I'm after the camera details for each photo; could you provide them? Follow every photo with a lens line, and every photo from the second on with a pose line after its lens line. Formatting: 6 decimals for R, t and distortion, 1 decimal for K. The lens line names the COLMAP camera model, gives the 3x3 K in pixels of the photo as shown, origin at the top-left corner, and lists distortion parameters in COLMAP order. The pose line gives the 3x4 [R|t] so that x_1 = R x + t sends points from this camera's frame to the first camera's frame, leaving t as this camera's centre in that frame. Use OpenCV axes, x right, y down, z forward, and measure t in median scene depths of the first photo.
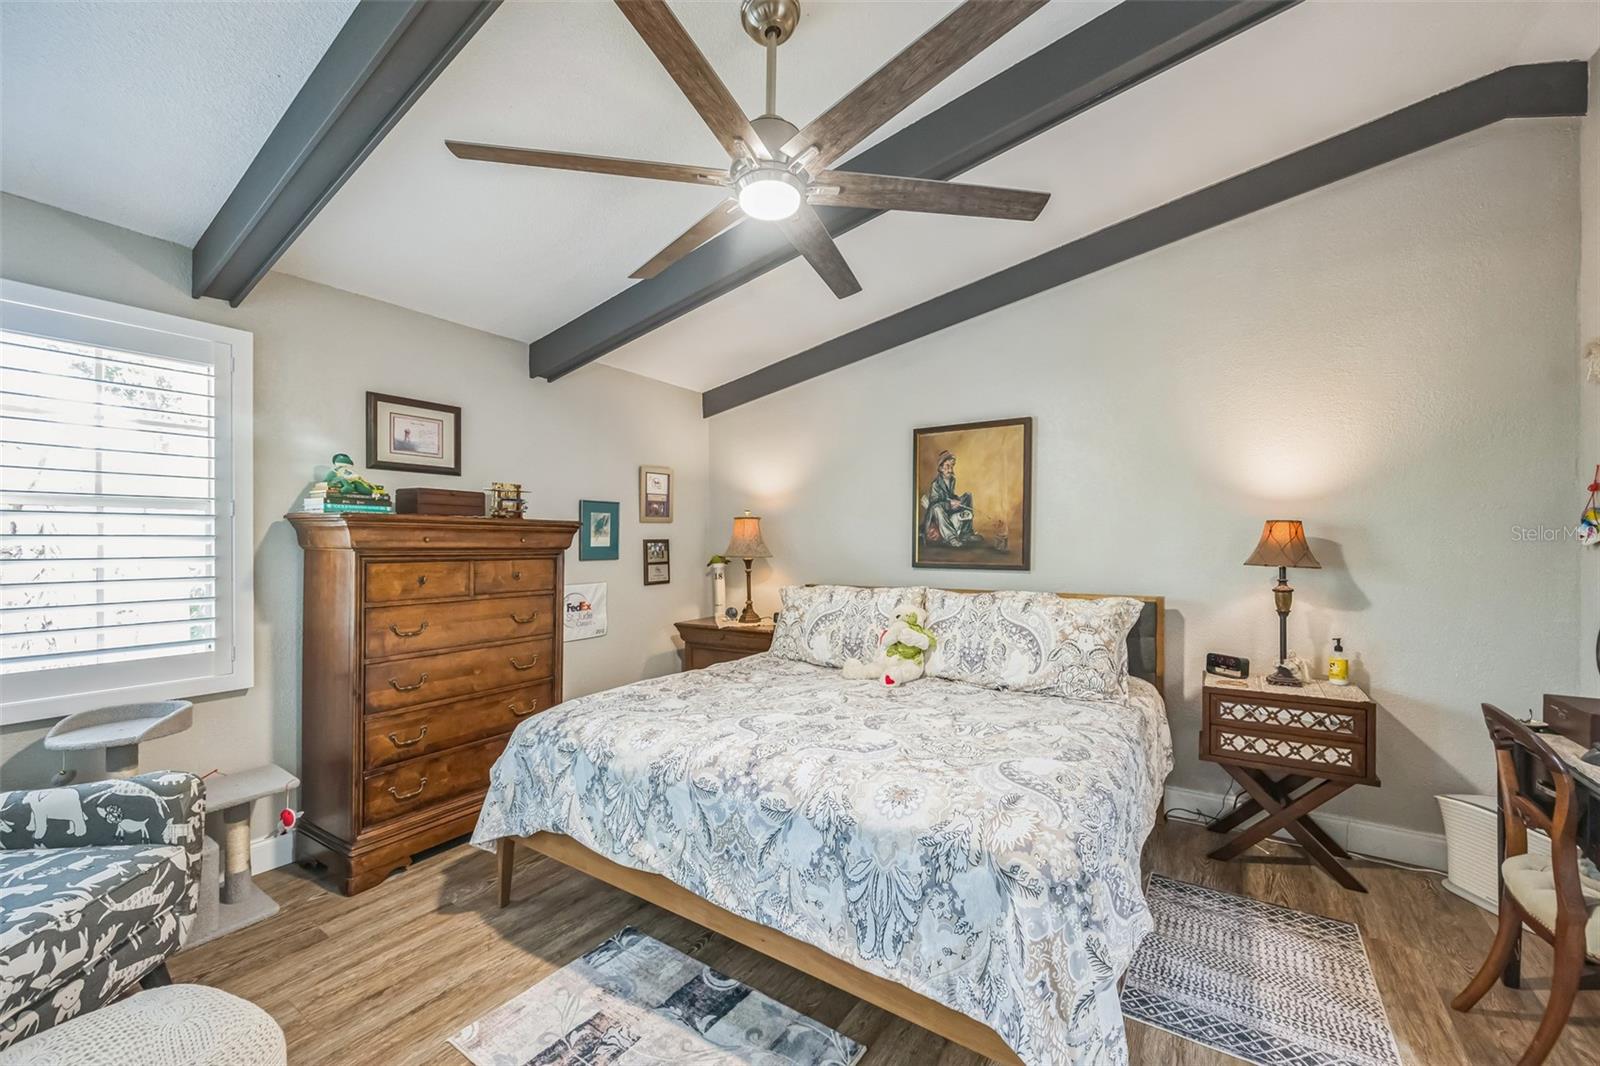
lens RADIAL K [[642.6, 0, 787.3], [0, 642.6, 531.1], [0, 0, 1]] dist [0.000952, -0.000341]
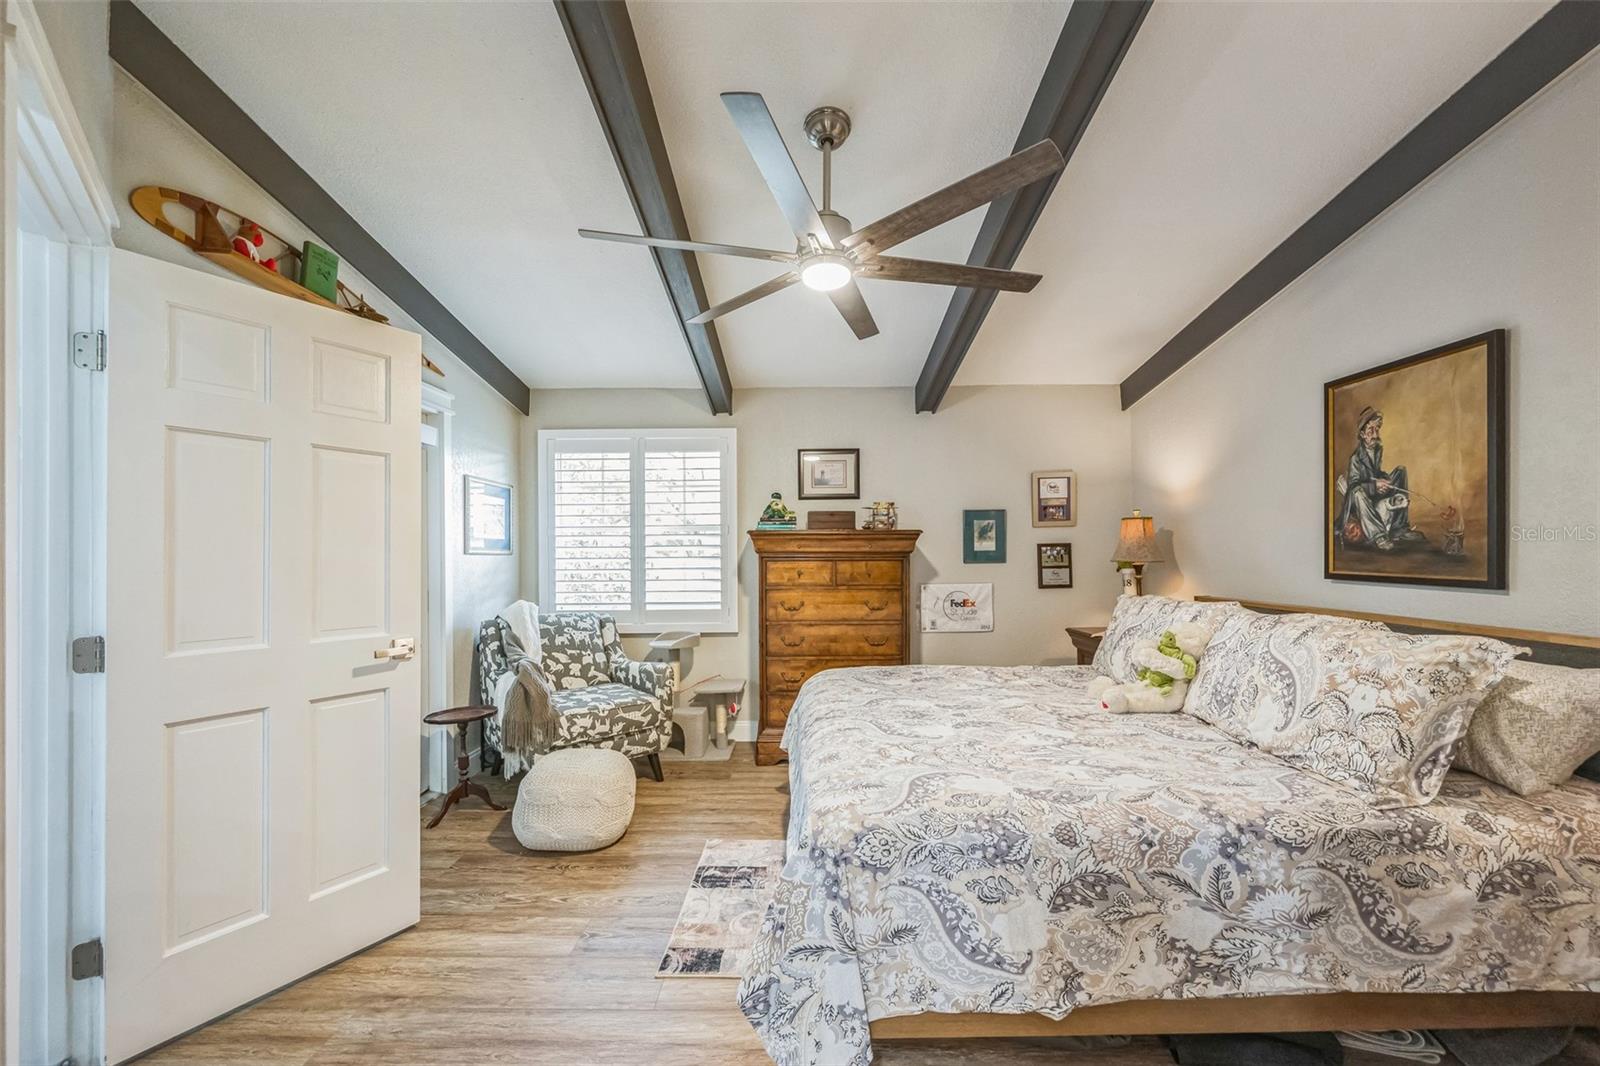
lens RADIAL K [[642.6, 0, 787.3], [0, 642.6, 531.1], [0, 0, 1]] dist [0.000952, -0.000341]
pose [[0.539459, -0.028121, -0.841542, 0.589810], [0.023219, 0.999559, -0.018517, 0.003957], [0.841692, -0.009550, 0.539874, 0.149468]]
